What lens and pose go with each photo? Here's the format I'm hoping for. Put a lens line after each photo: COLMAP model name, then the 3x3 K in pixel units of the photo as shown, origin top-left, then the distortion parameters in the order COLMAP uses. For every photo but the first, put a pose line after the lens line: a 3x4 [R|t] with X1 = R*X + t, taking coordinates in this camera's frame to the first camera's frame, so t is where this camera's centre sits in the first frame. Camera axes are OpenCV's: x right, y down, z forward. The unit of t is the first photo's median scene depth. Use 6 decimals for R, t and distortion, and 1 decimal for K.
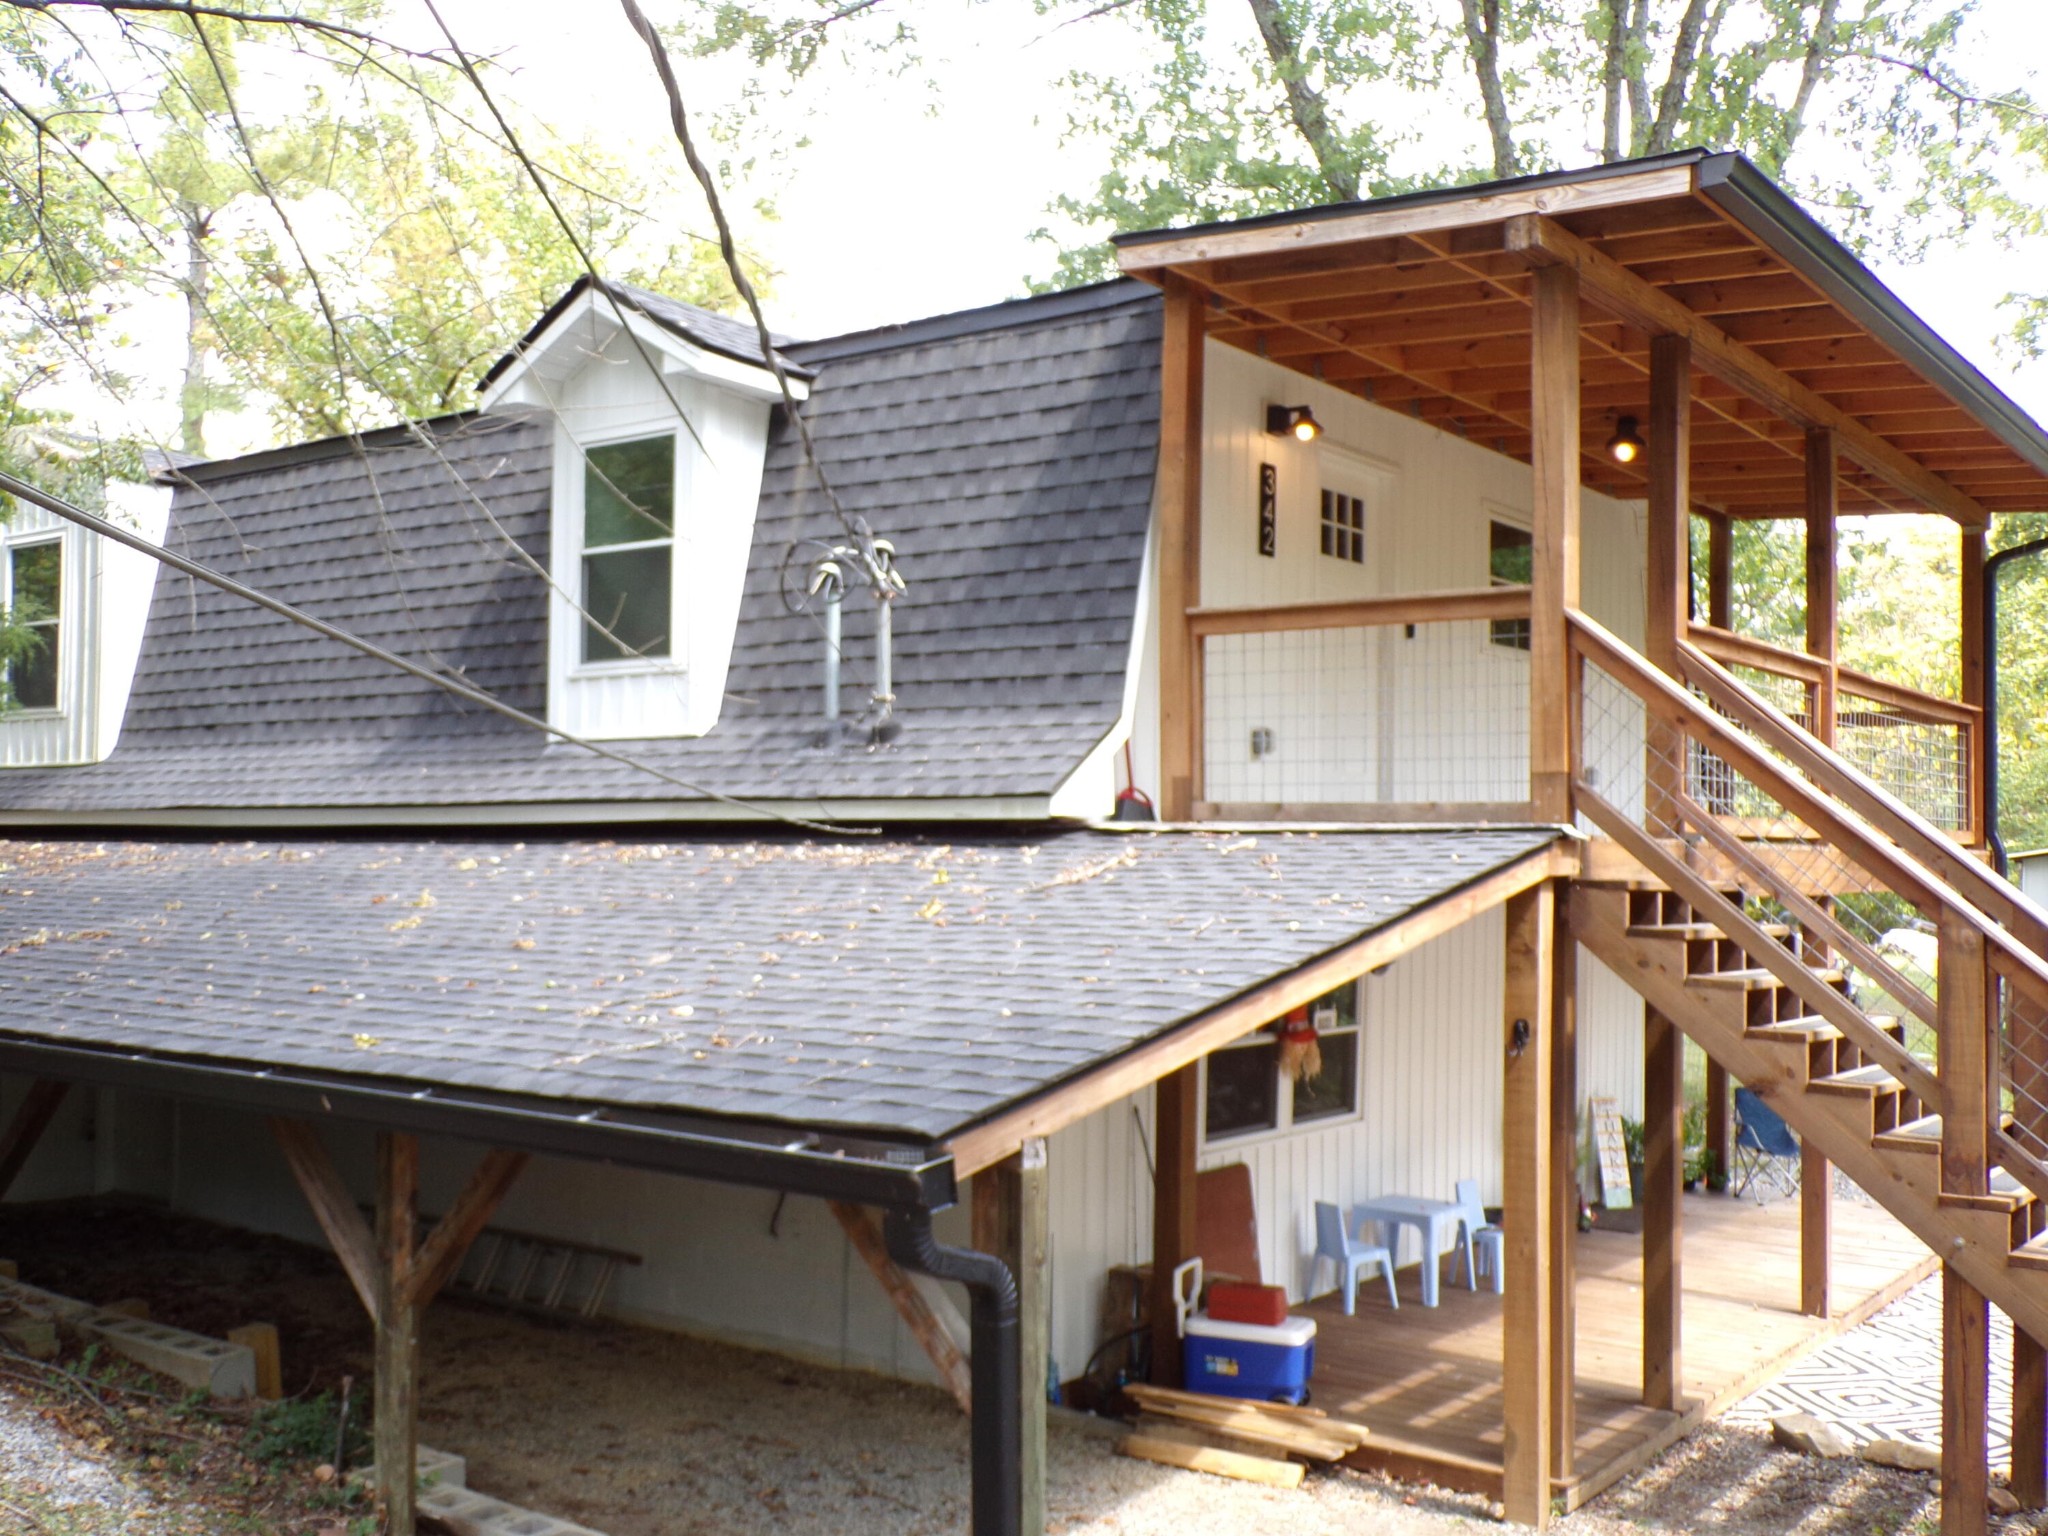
lens RADIAL K [[2007.3, 0, 1024.0], [0, 2007.3, 768.0], [0, 0, 1]] dist [-0.008993, -0.017968]
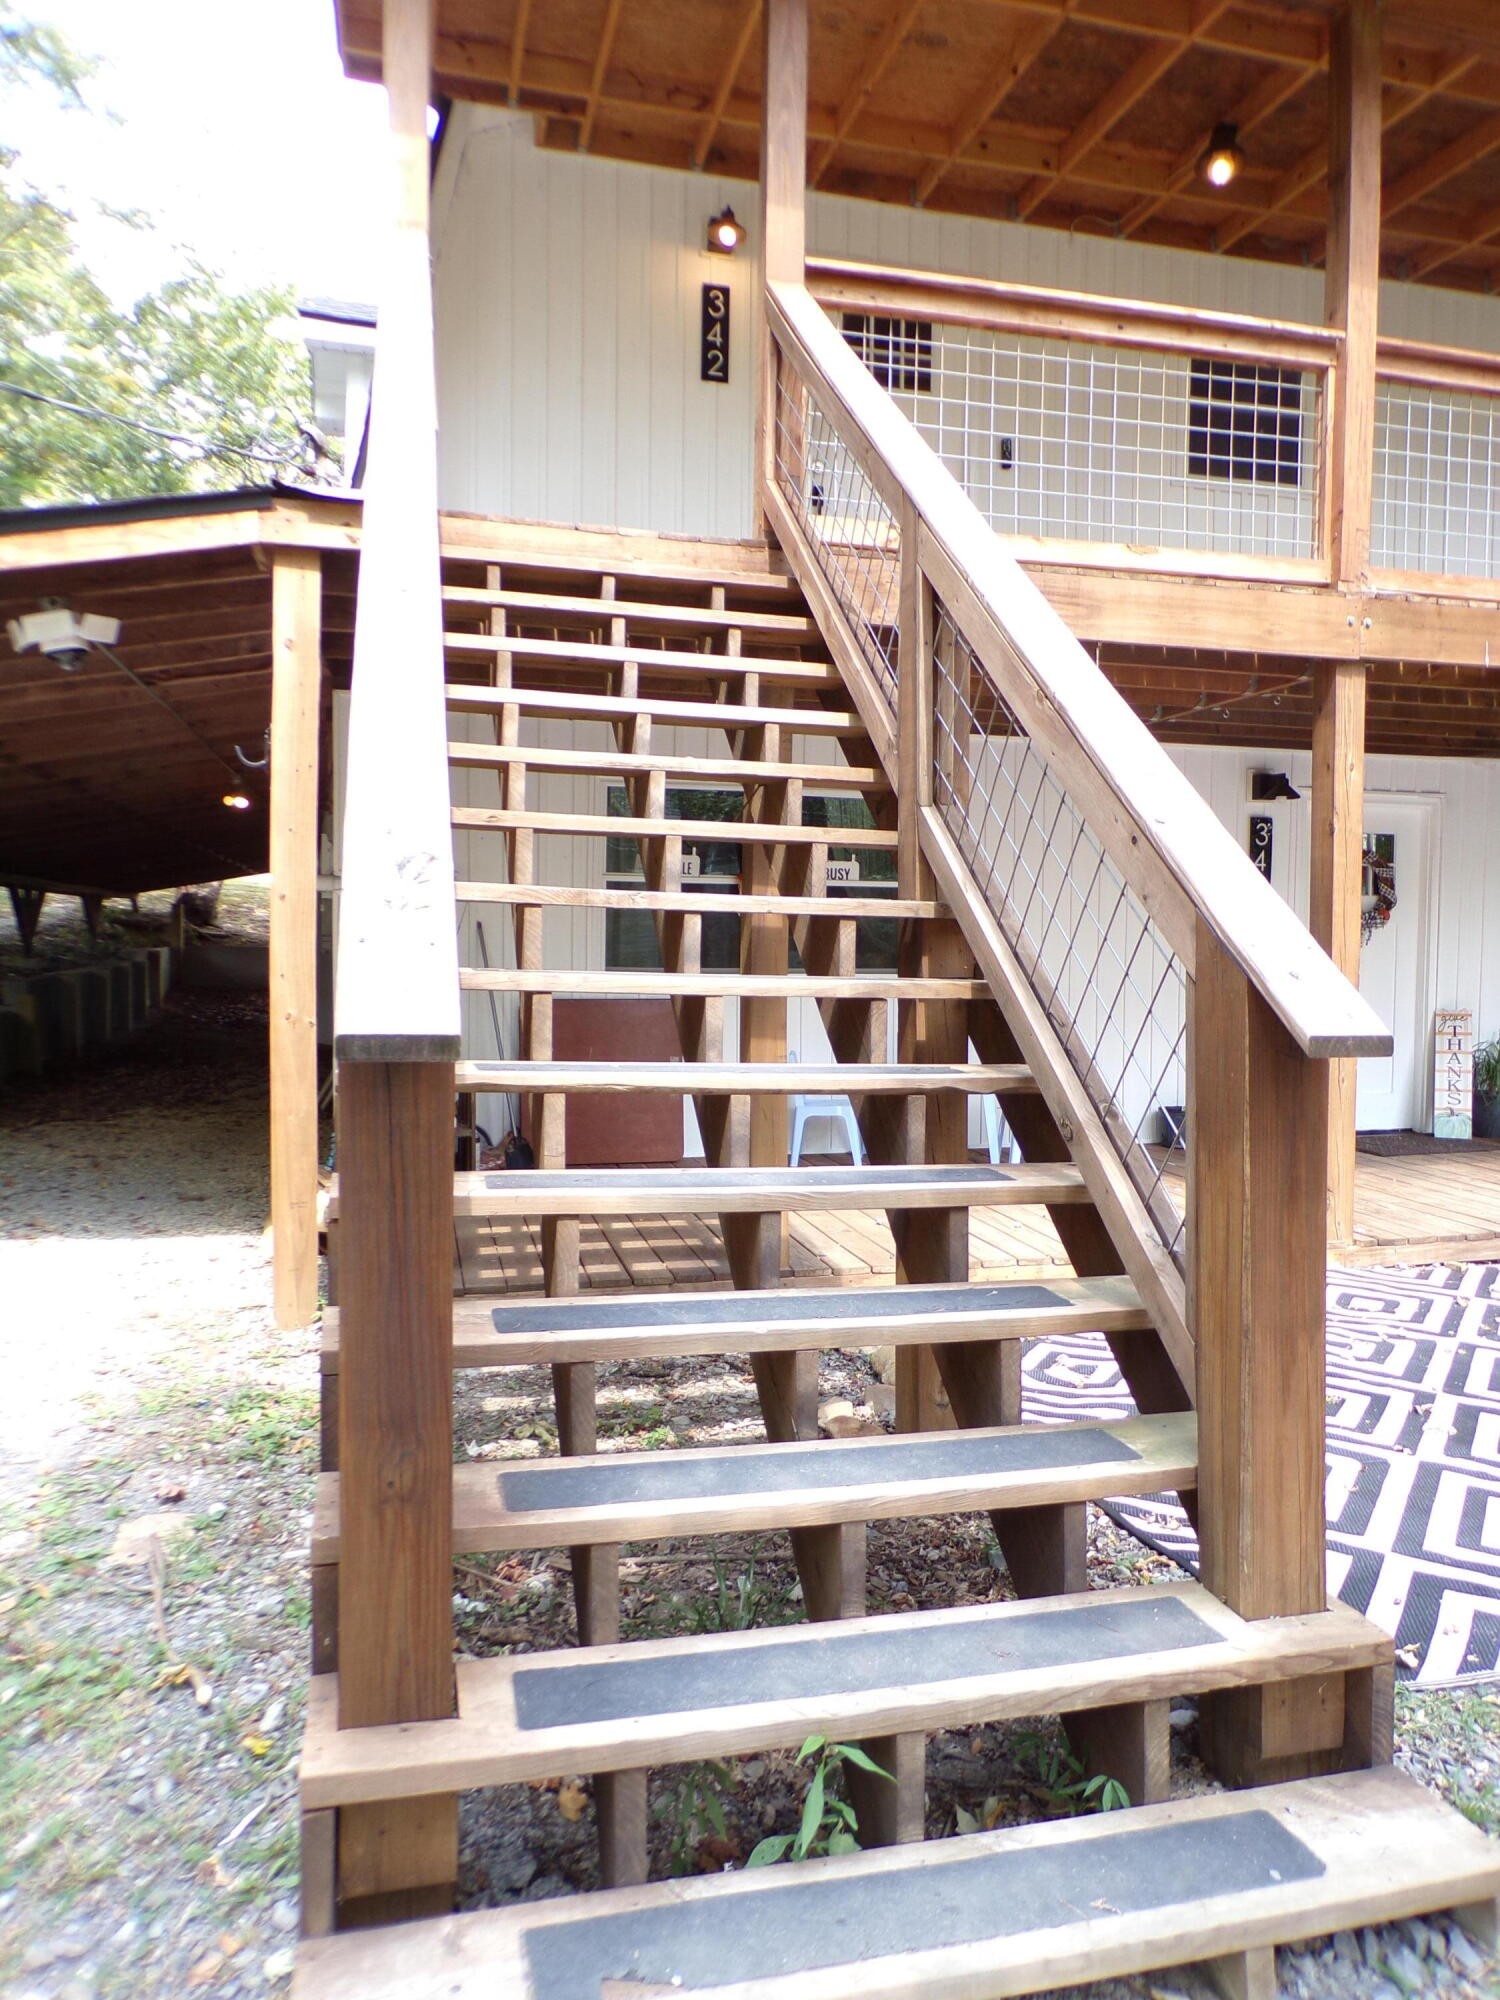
lens RADIAL K [[1375.8, 0, 757.0], [0, 1375.8, 933.1], [0, 0, 1]] dist [0.001431, 0.004702]
pose [[0.781437, -0.008741, -0.623924, 0.564458], [0.025257, 0.999526, 0.017631, 0.153241], [0.623473, -0.029536, 0.781286, 0.500939]]
